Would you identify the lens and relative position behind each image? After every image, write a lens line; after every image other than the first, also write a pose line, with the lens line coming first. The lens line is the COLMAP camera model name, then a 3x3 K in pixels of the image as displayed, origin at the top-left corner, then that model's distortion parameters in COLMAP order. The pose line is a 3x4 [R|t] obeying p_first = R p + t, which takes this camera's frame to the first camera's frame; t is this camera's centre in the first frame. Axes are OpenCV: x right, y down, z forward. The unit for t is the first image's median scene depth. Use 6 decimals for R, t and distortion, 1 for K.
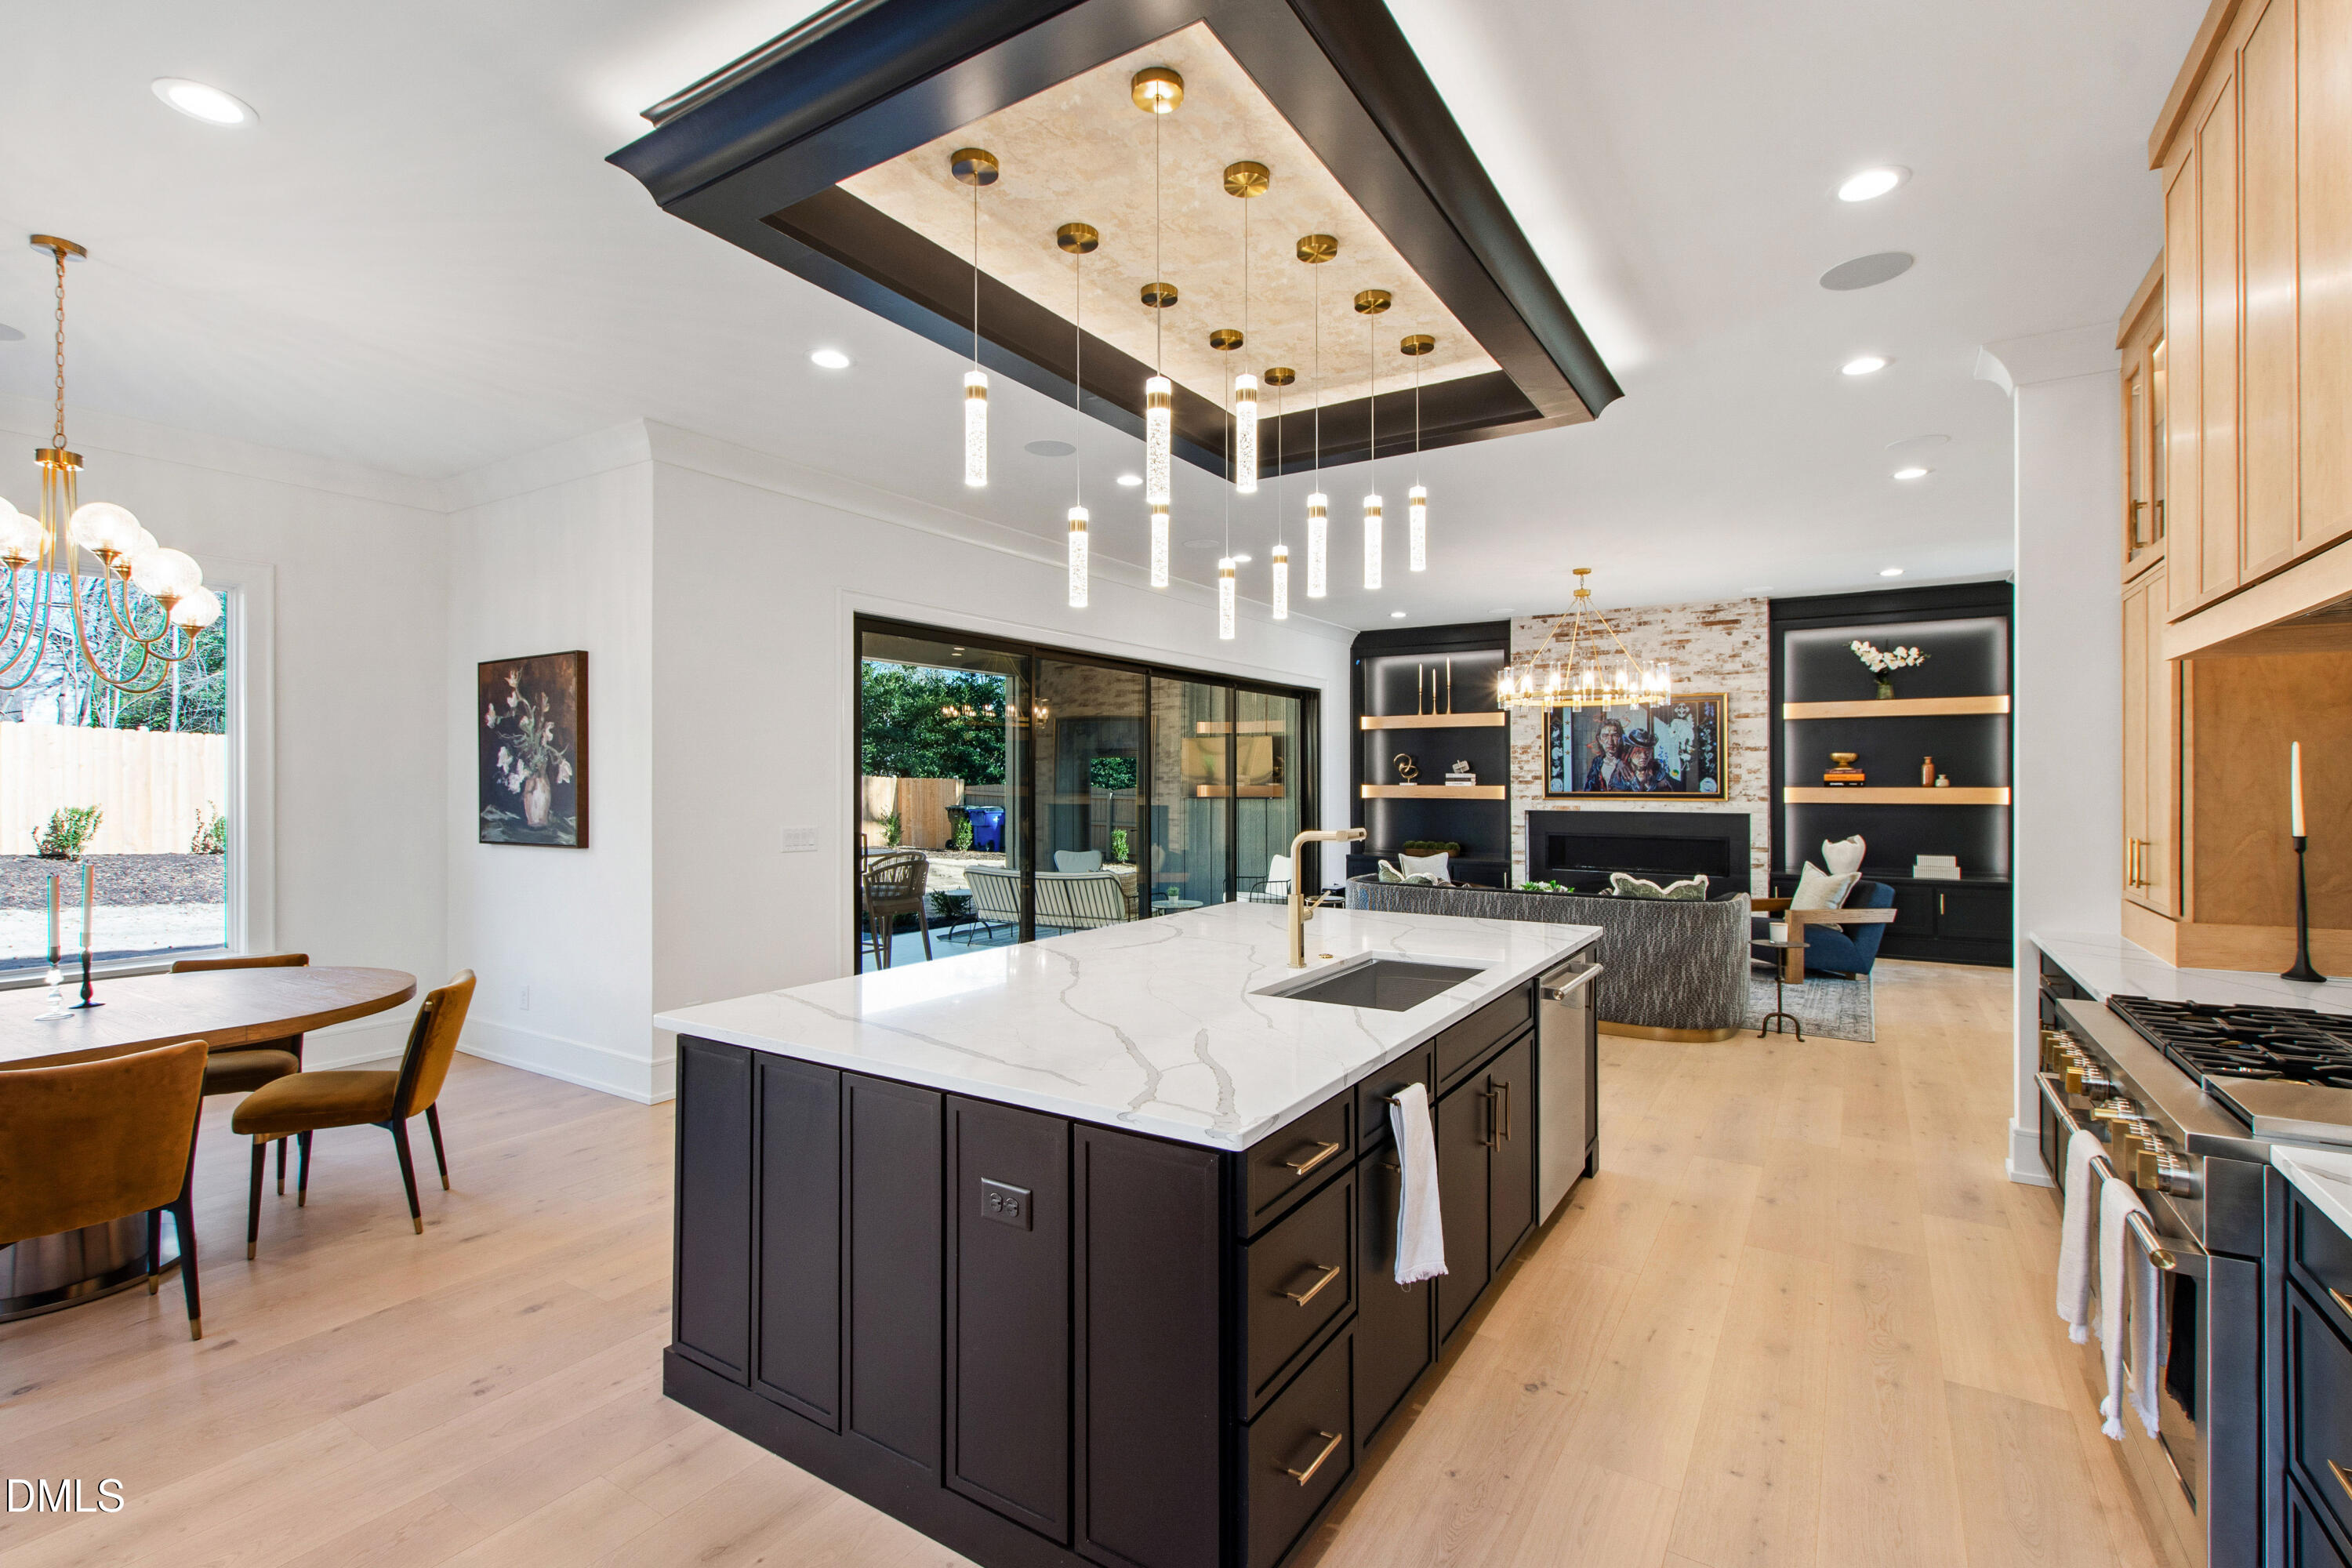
lens RADIAL K [[1066.3, 0, 1131.4], [0, 1066.3, 778.1], [0, 0, 1]] dist [0.021188, 0.000089]
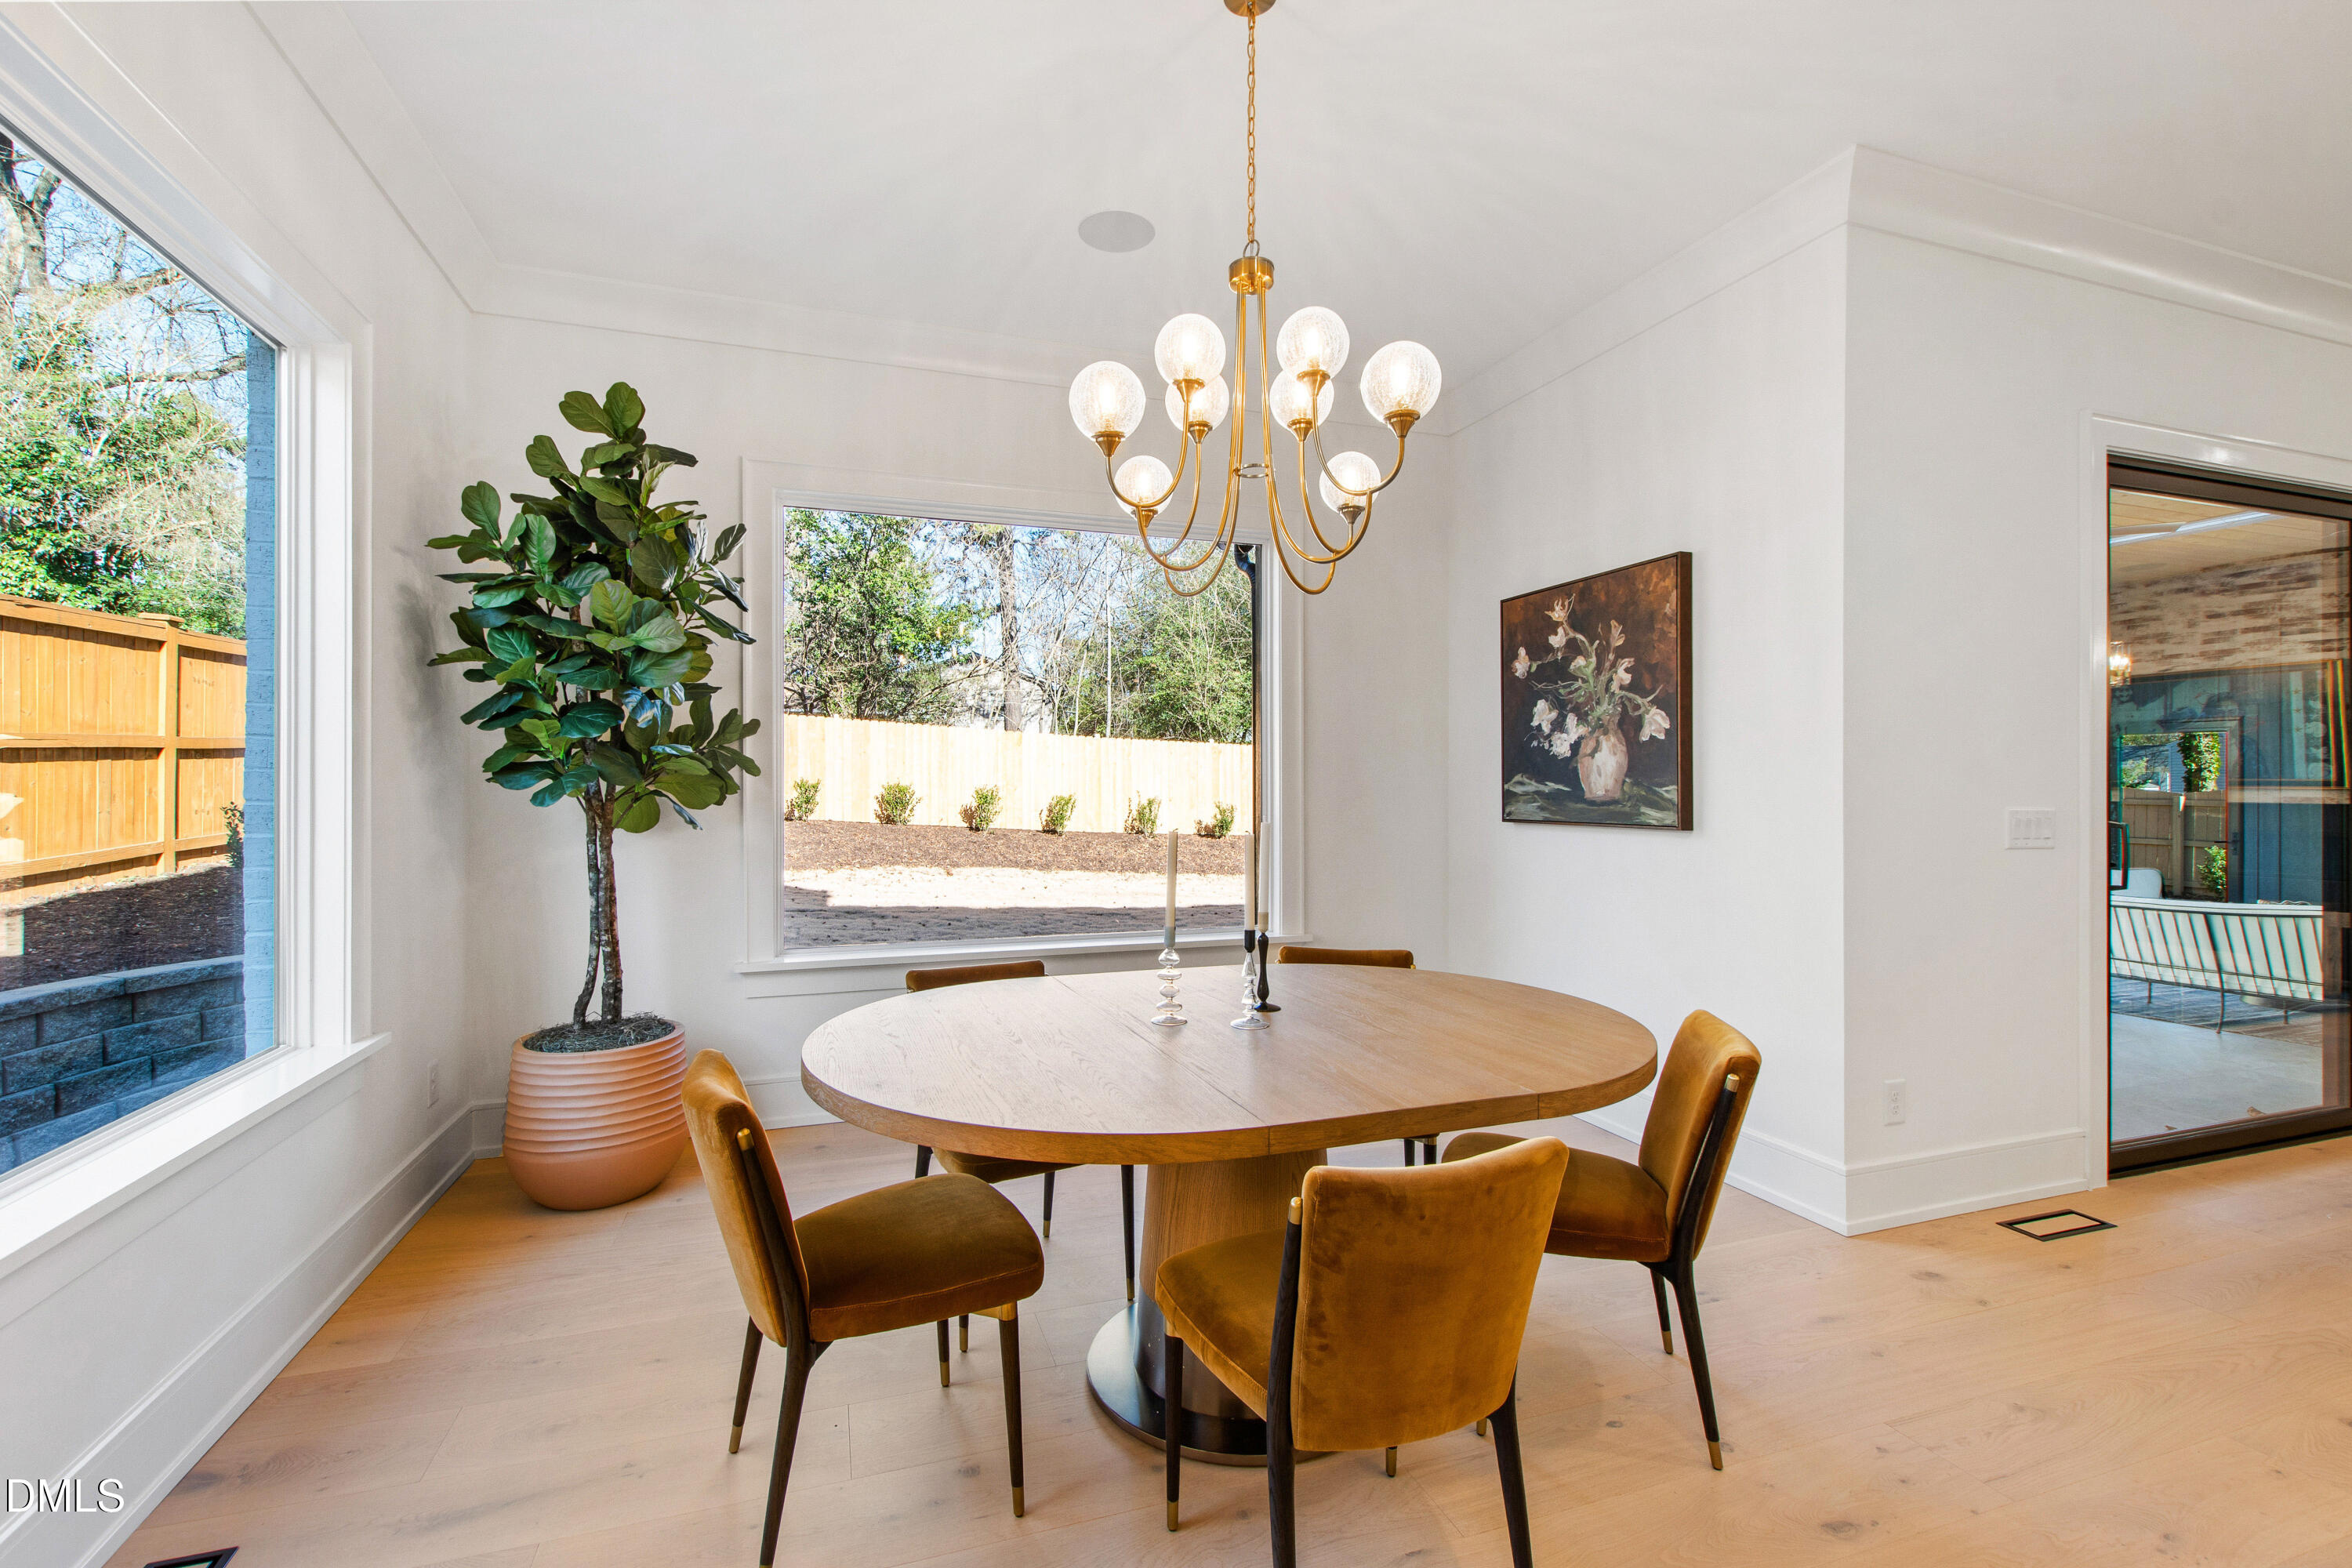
lens RADIAL K [[1033.8, 0, 1176.0], [0, 1033.8, 784.0], [0, 0, 1]] dist [0.001709, 0.000258]
pose [[0.801468, 0.004119, -0.598023, -0.345734], [-0.003245, 0.999992, 0.002539, 0.031550], [0.598028, -0.000094, 0.801475, 0.232088]]
